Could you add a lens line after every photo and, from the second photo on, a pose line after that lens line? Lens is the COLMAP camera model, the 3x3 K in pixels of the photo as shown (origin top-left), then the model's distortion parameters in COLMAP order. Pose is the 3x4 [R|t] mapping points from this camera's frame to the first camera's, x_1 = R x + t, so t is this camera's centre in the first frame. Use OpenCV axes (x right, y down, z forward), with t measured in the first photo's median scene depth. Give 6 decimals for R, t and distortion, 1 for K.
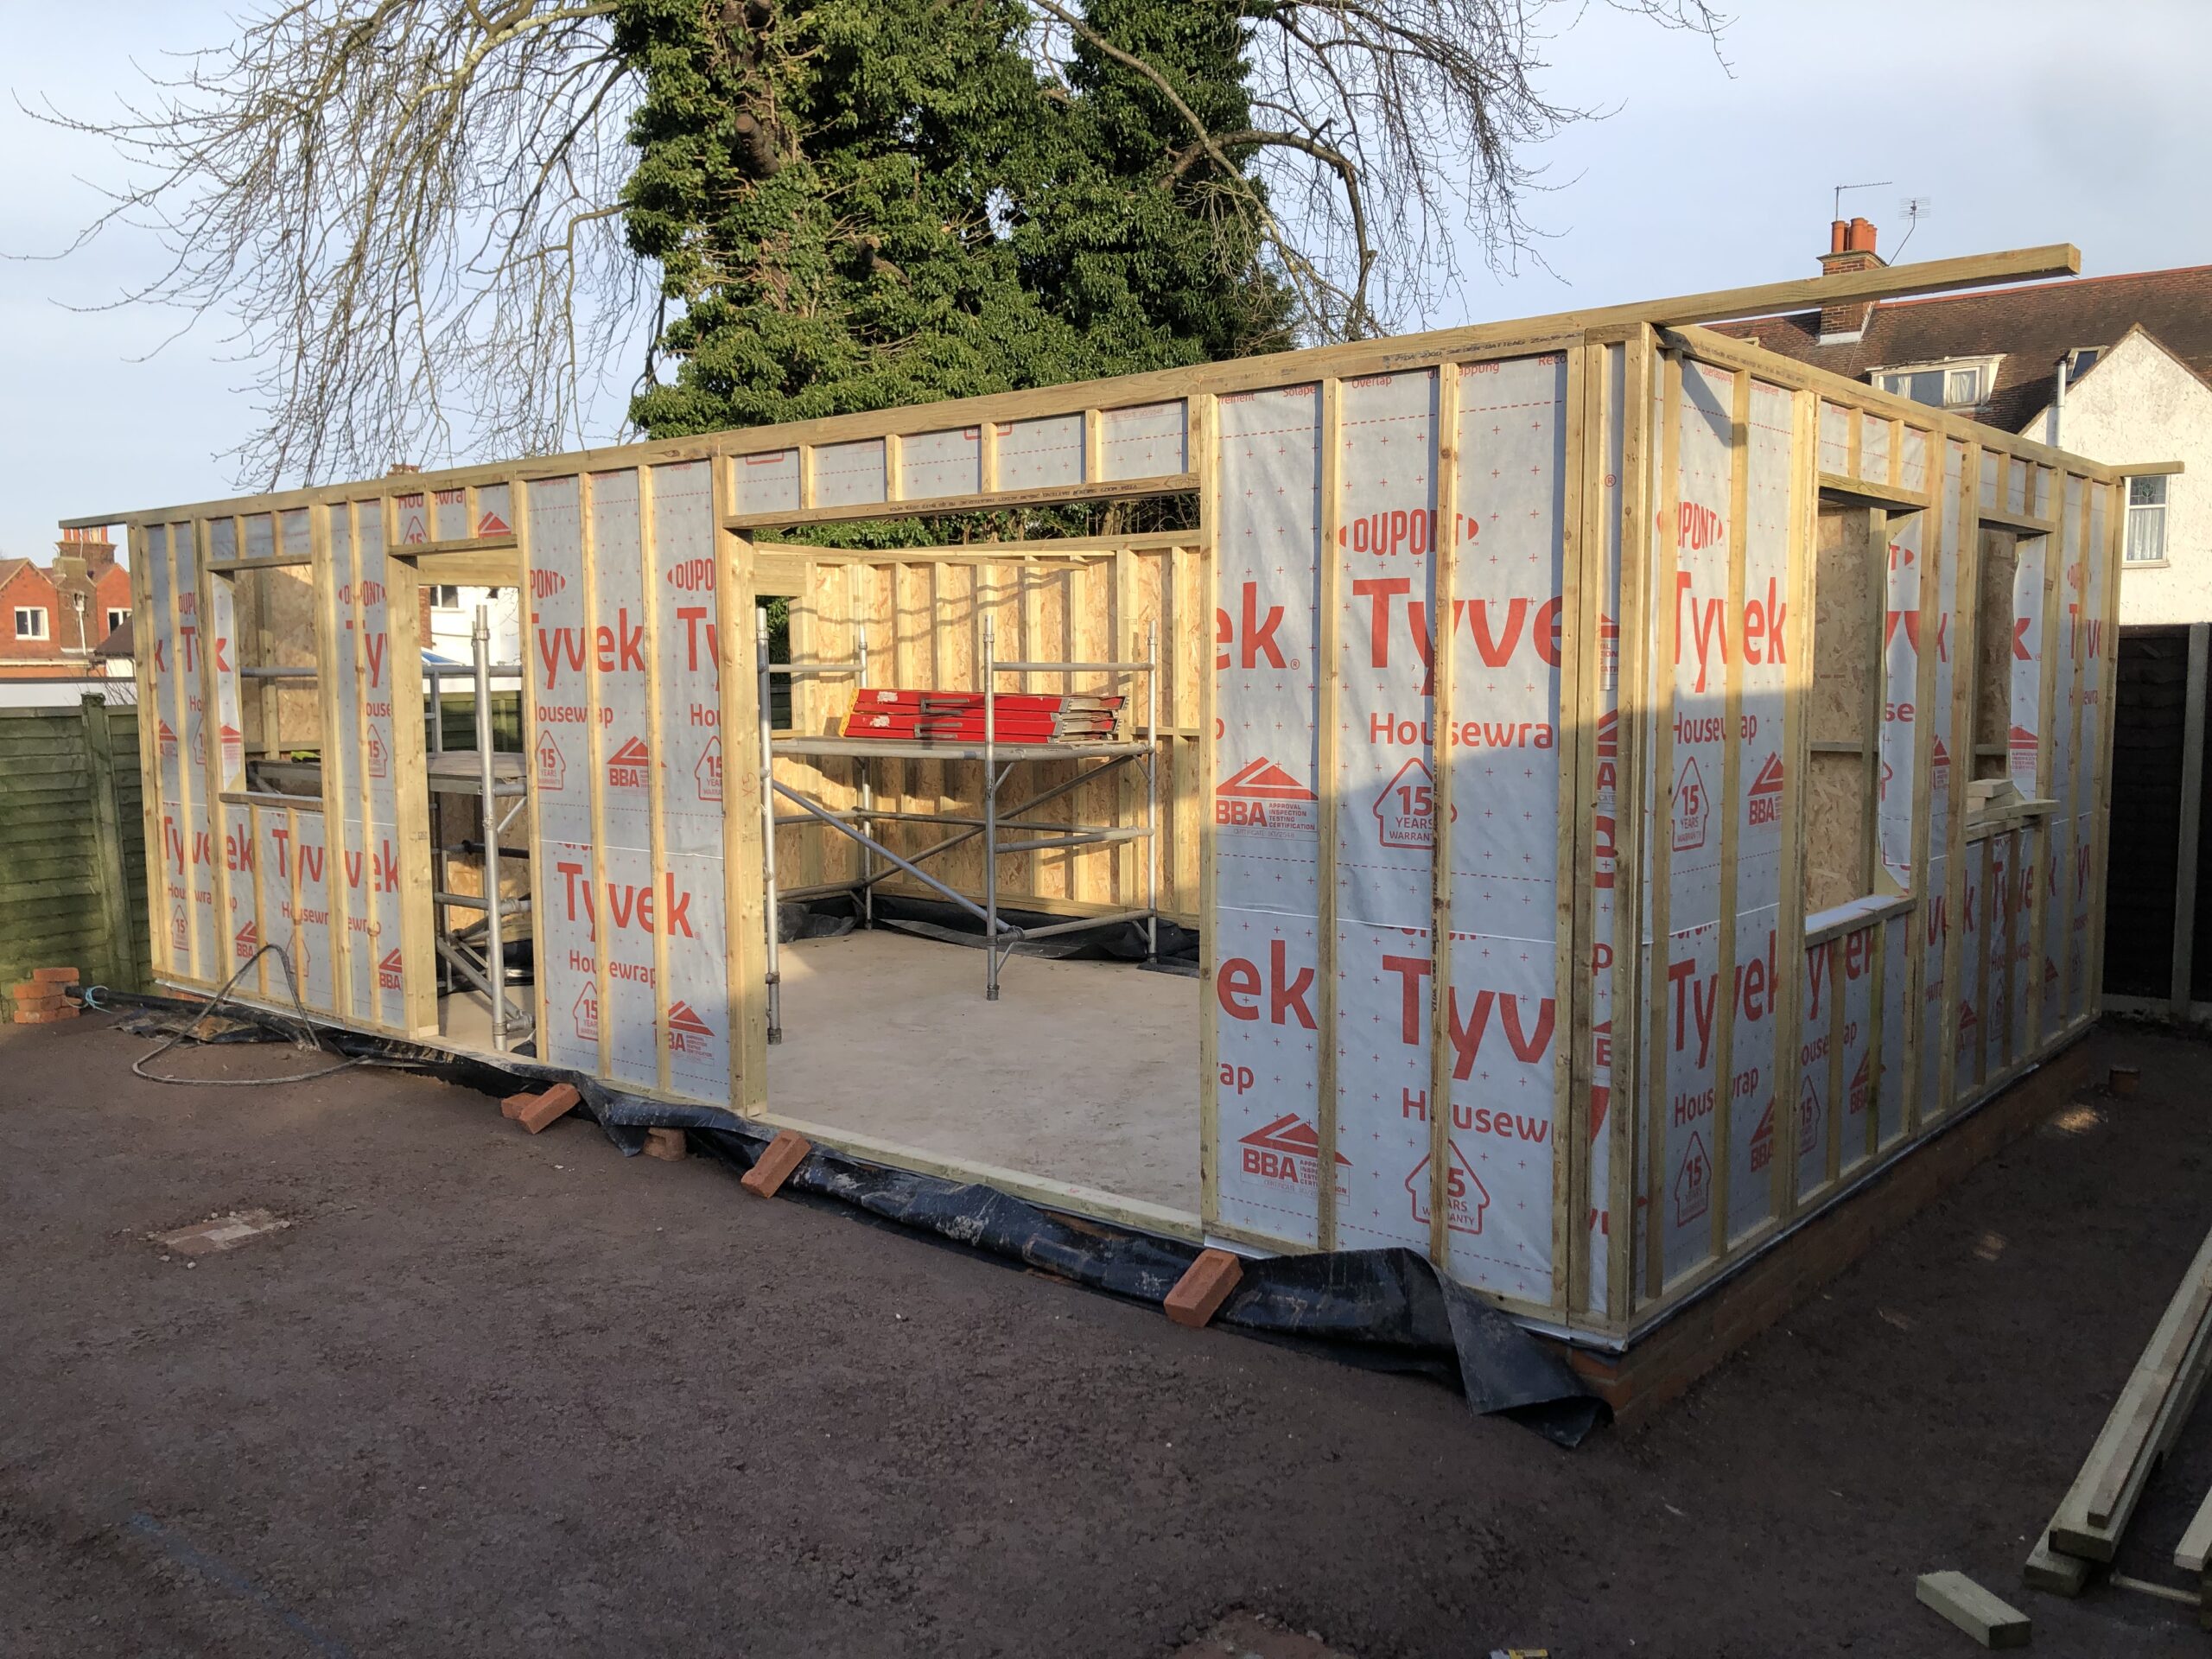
lens RADIAL K [[1801.6, 0, 1091.8], [0, 1801.6, 837.6], [0, 0, 1]] dist [0.022178, 0.001619]
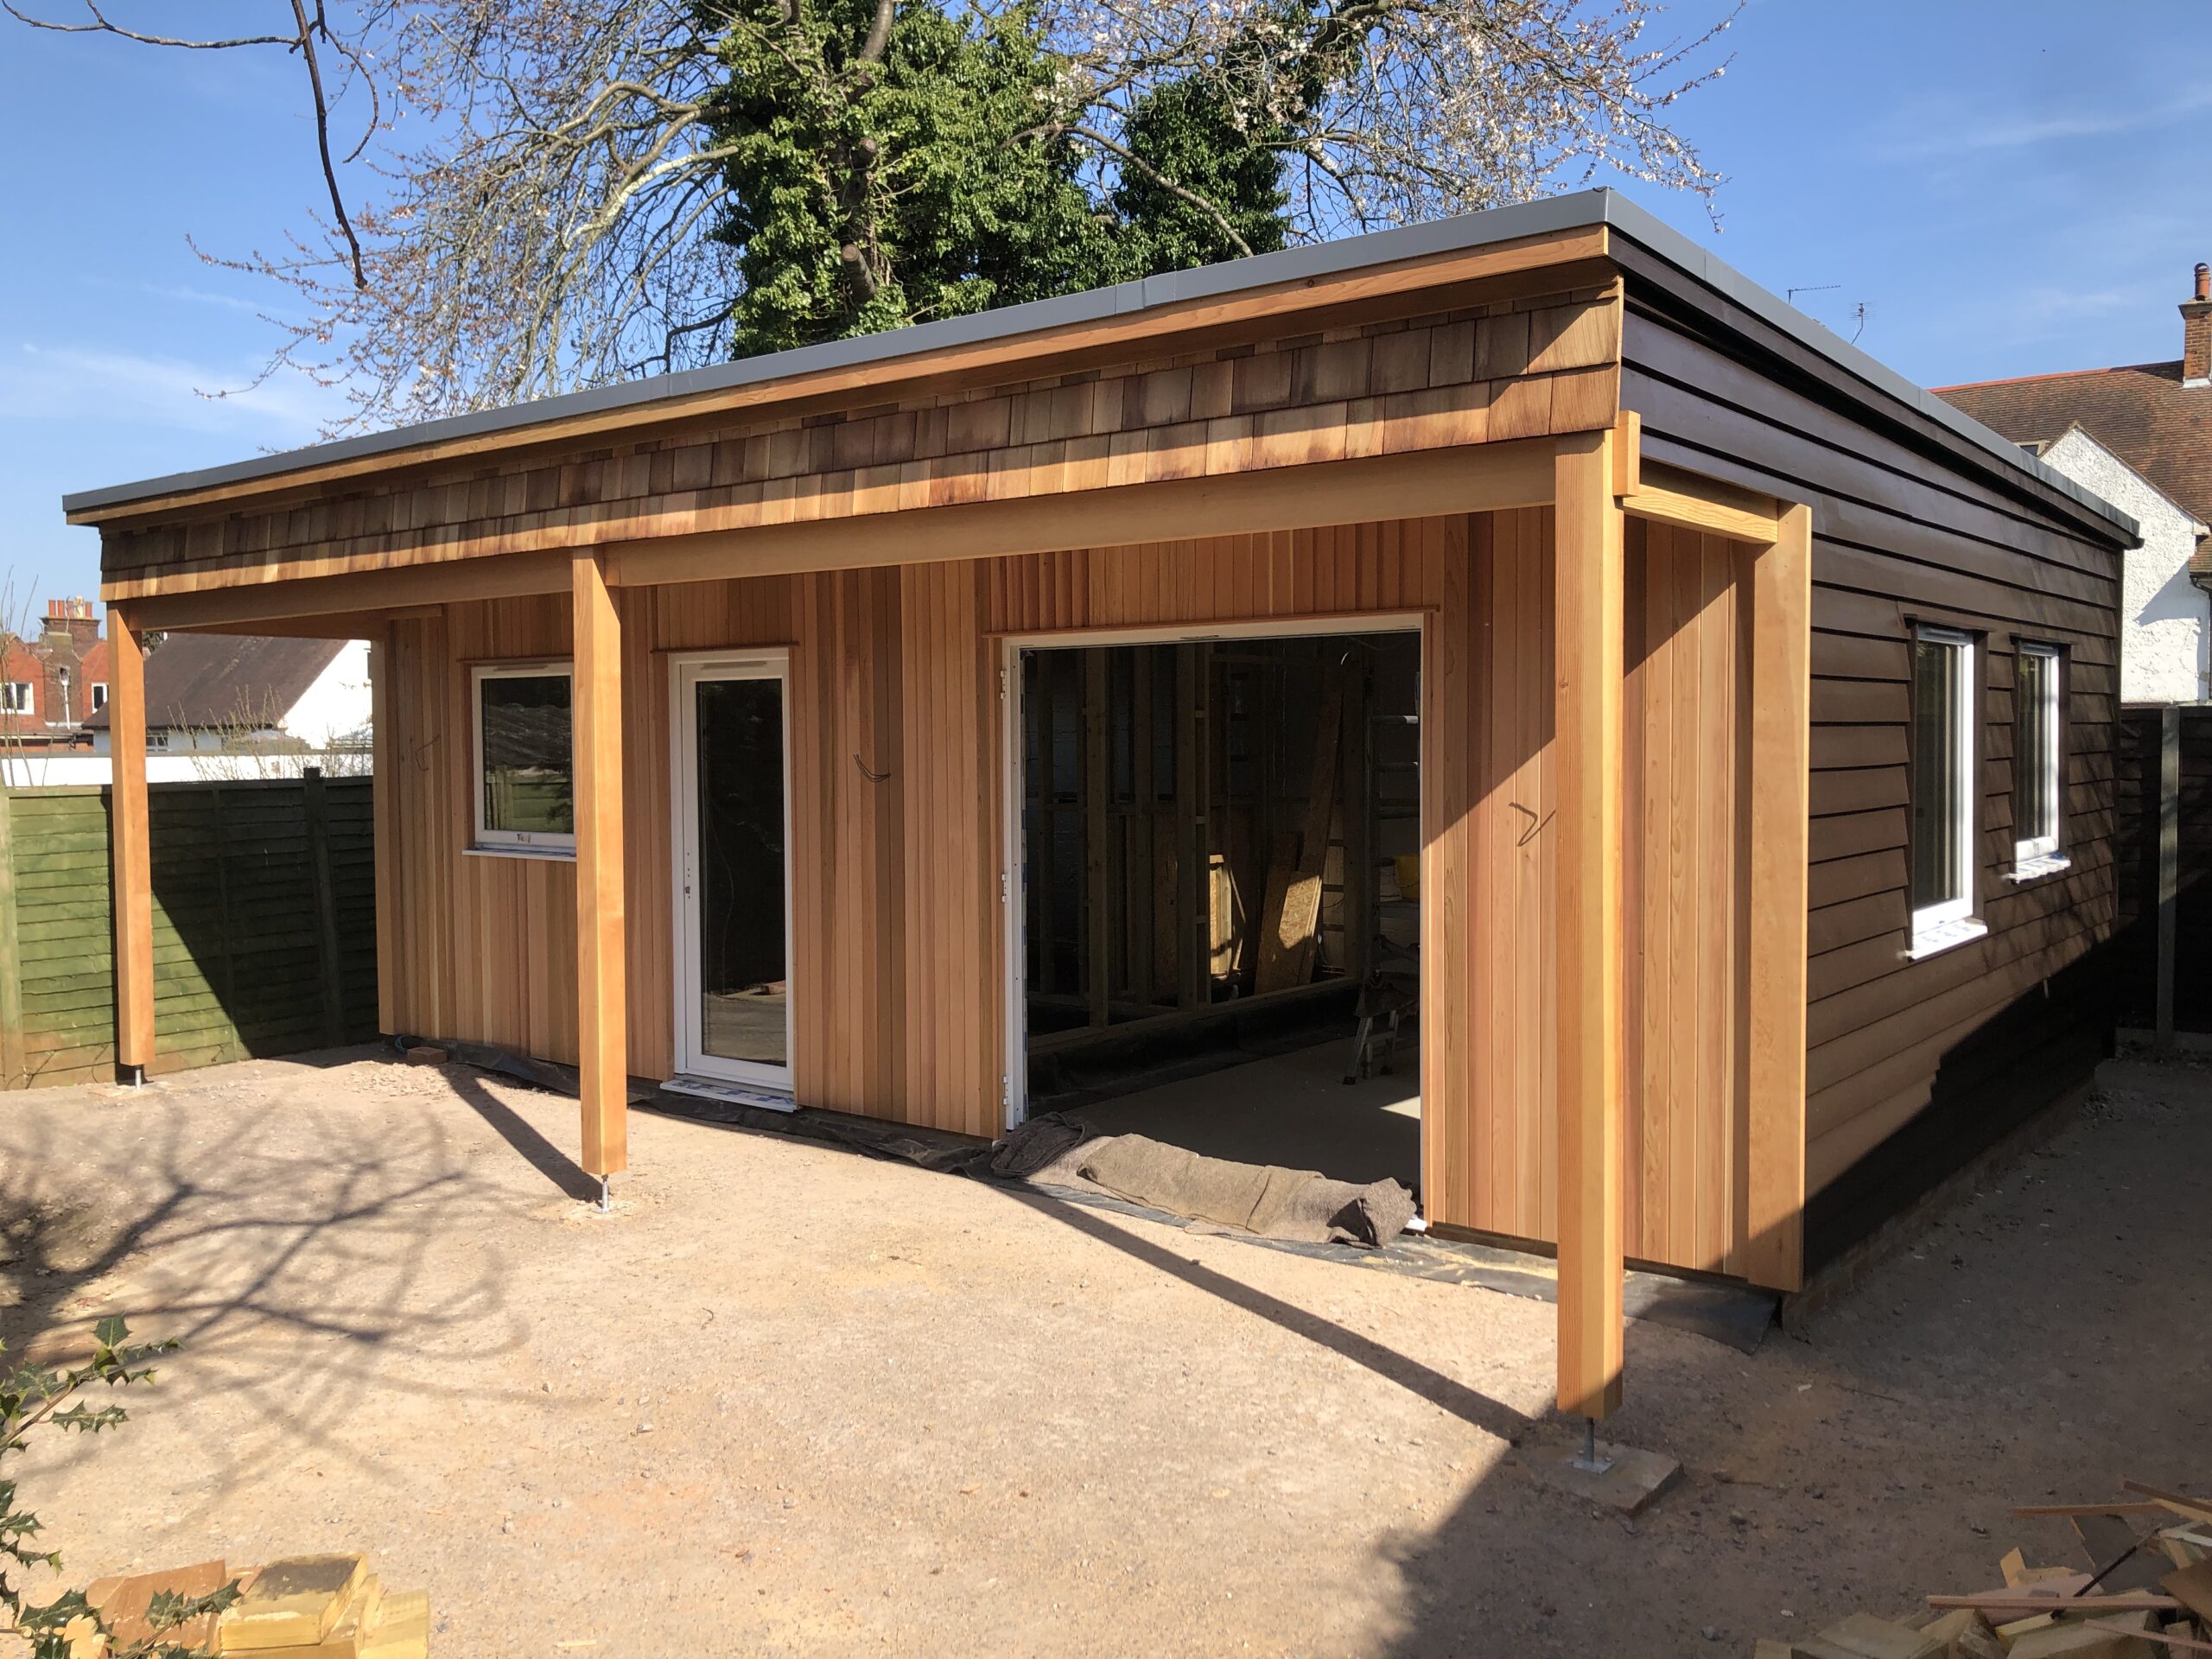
lens RADIAL K [[1801.6, 0, 1099.5], [0, 1801.6, 817.9], [0, 0, 1]] dist [0.022178, 0.001619]
pose [[0.999579, -0.001999, 0.028943, -0.079687], [0.003459, 0.998719, -0.050483, 0.007590], [-0.028805, 0.050561, 0.998305, -0.101860]]
